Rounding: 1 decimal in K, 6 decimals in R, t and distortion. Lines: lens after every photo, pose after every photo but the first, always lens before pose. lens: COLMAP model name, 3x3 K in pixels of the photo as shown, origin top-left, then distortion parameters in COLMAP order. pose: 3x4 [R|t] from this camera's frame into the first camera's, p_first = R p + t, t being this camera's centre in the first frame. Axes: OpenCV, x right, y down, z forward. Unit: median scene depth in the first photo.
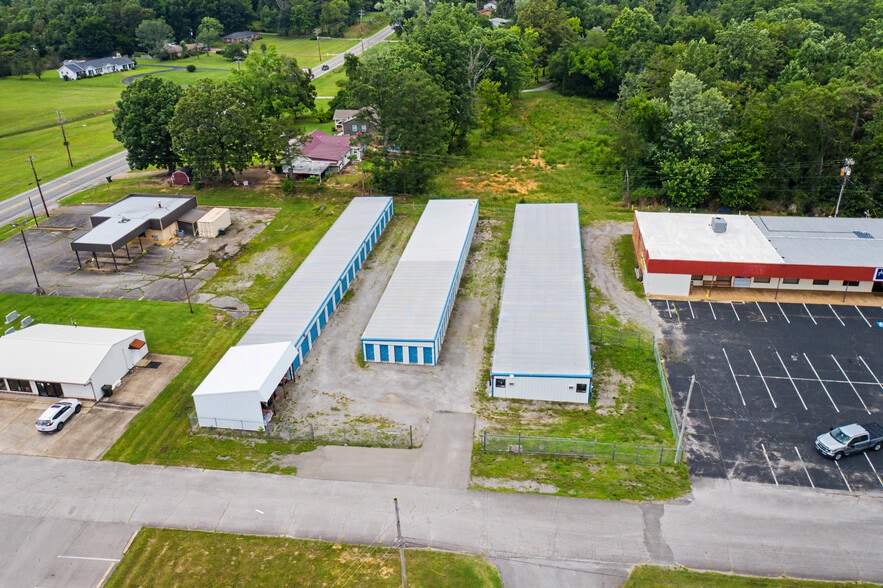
lens RADIAL K [[699.5, 0, 443.0], [0, 699.5, 293.8], [0, 0, 1]] dist [0.001629, -0.000276]
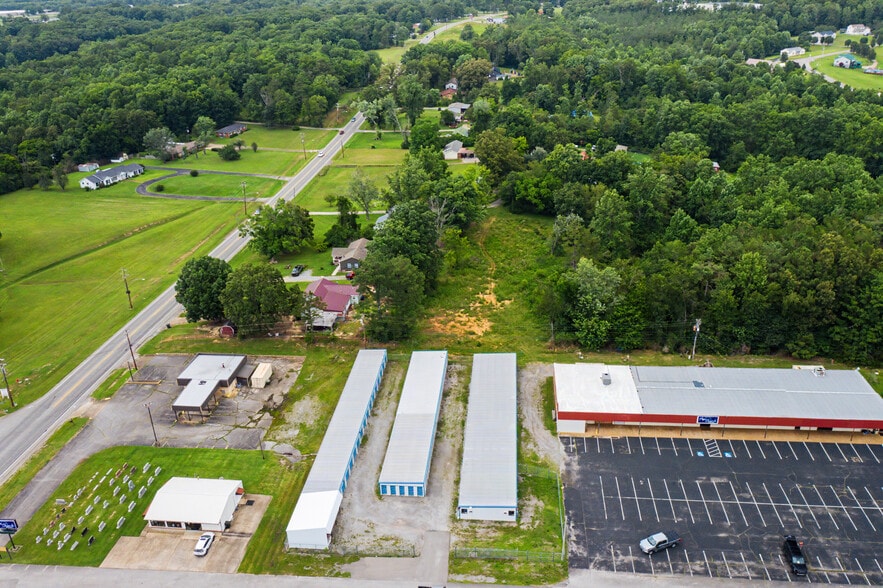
lens RADIAL K [[699.5, 0, 442.9], [0, 699.5, 294.3], [0, 0, 1]] dist [0.001629, -0.000276]
pose [[0.998640, -0.029578, 0.042936, -0.021196], [0.030562, 0.999281, -0.022440, -0.287569], [-0.042242, 0.023721, 0.998826, -0.560371]]
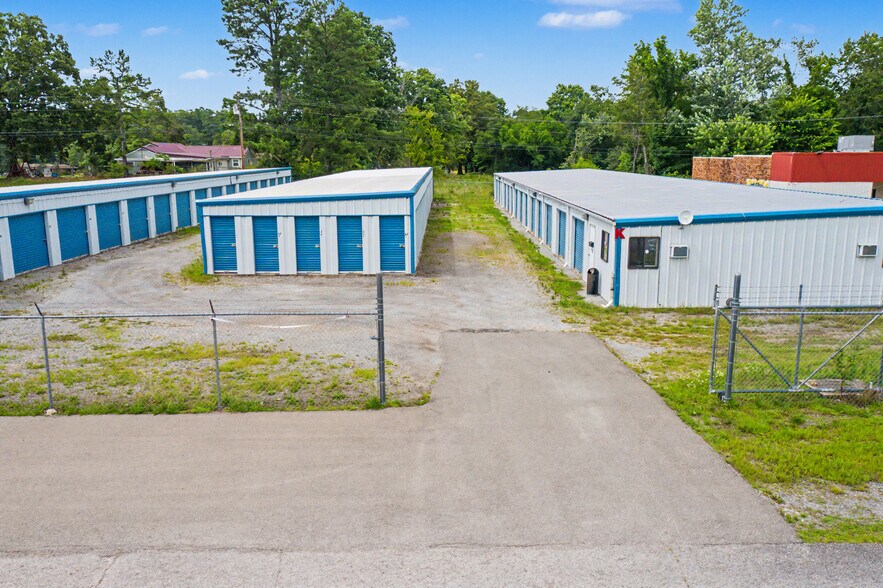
lens RADIAL K [[699.5, 0, 445.7], [0, 699.5, 295.2], [0, 0, 1]] dist [0.001629, -0.000276]
pose [[0.988868, -0.009739, 0.148475, -0.041035], [0.047887, 0.965596, -0.255600, 0.175733], [-0.140878, 0.259865, 0.955314, 0.572836]]
